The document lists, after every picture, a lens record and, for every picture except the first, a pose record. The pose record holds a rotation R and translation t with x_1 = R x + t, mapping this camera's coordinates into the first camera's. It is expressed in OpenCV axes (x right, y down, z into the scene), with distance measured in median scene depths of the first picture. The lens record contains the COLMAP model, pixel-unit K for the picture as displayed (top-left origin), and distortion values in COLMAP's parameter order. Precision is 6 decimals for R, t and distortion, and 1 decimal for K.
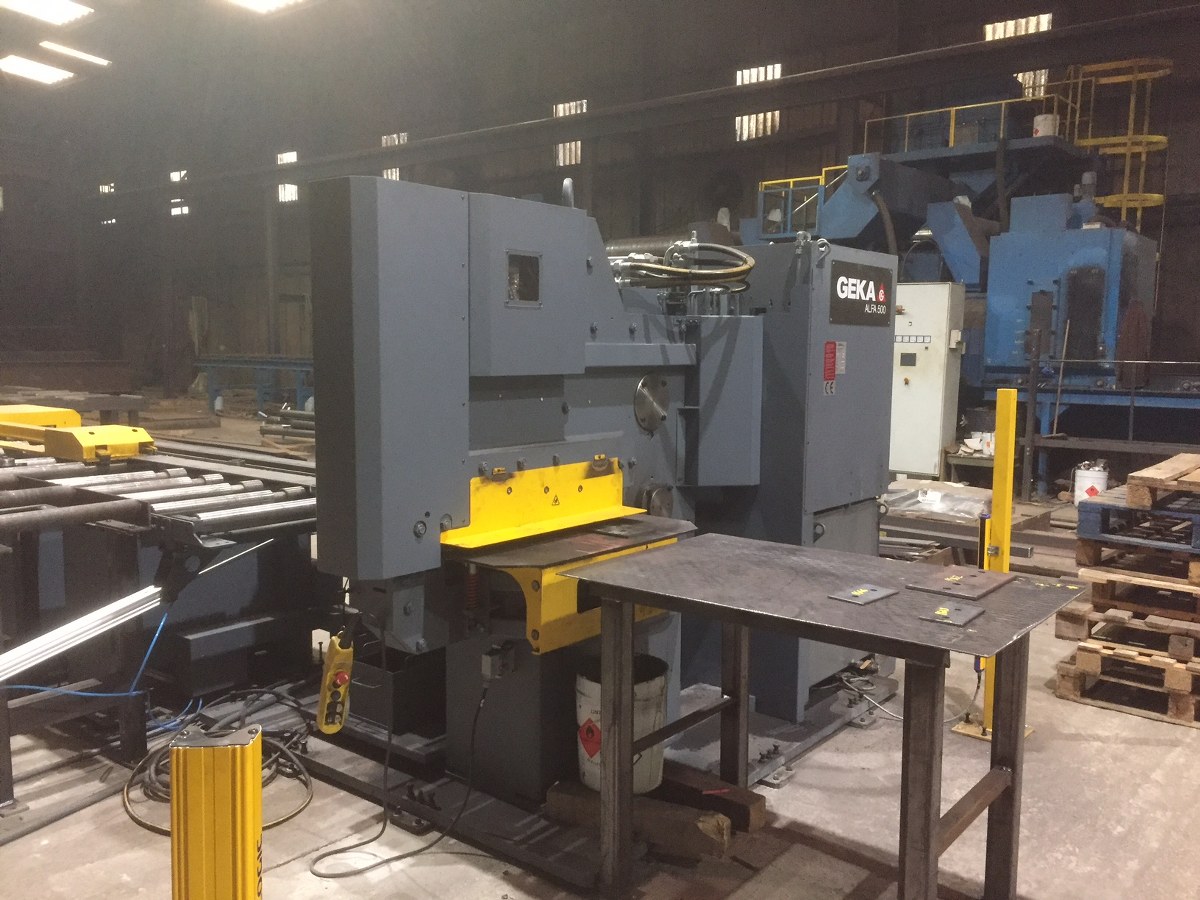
lens RADIAL K [[1036.2, 0, 608.7], [0, 1036.2, 450.5], [0, 0, 1]] dist [0.060417, -0.065607]
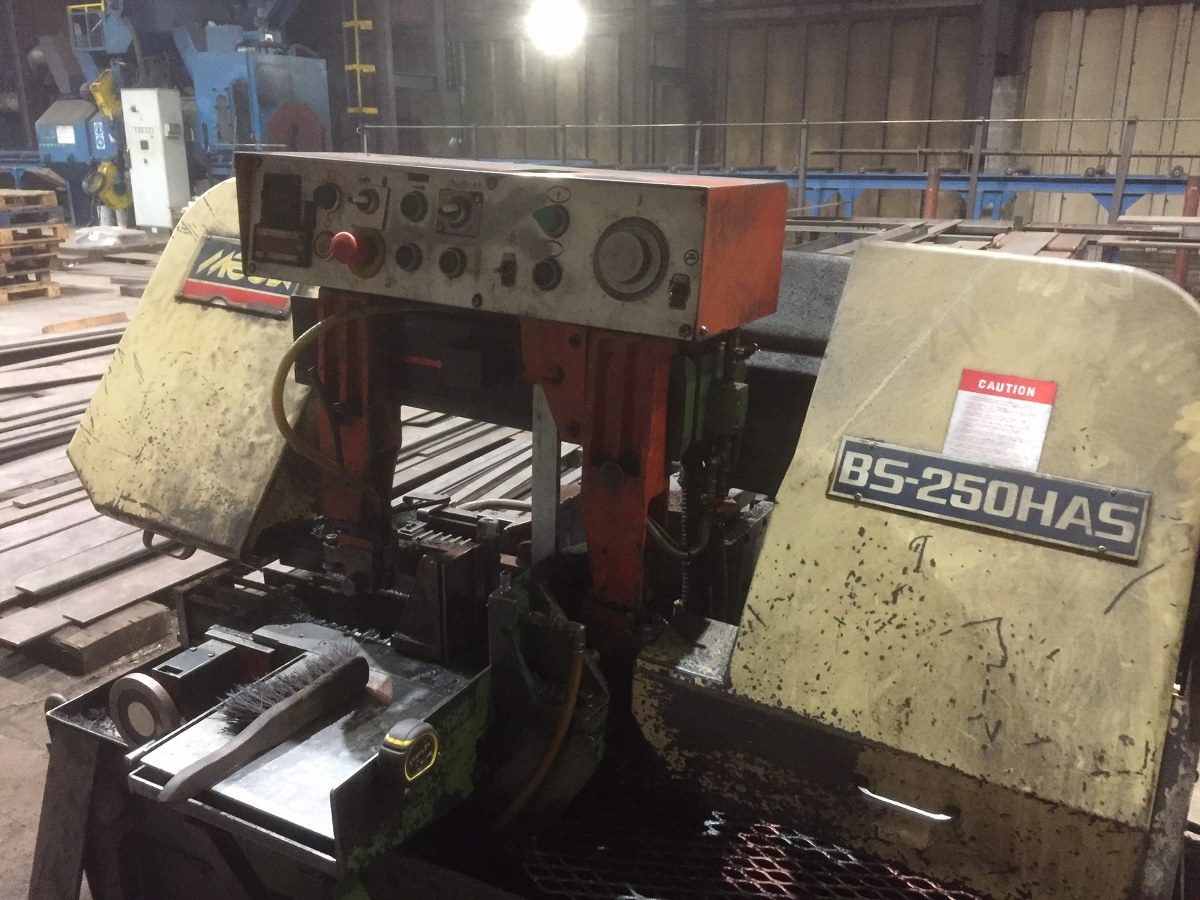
lens RADIAL K [[1036.2, 0, 599.8], [0, 1036.2, 442.9], [0, 0, 1]] dist [0.060417, -0.065607]
pose [[0.980968, -0.067227, 0.182162, 0.639378], [0.033323, 0.982521, 0.183147, 0.074412], [-0.191291, -0.173591, 0.966061, -0.603942]]
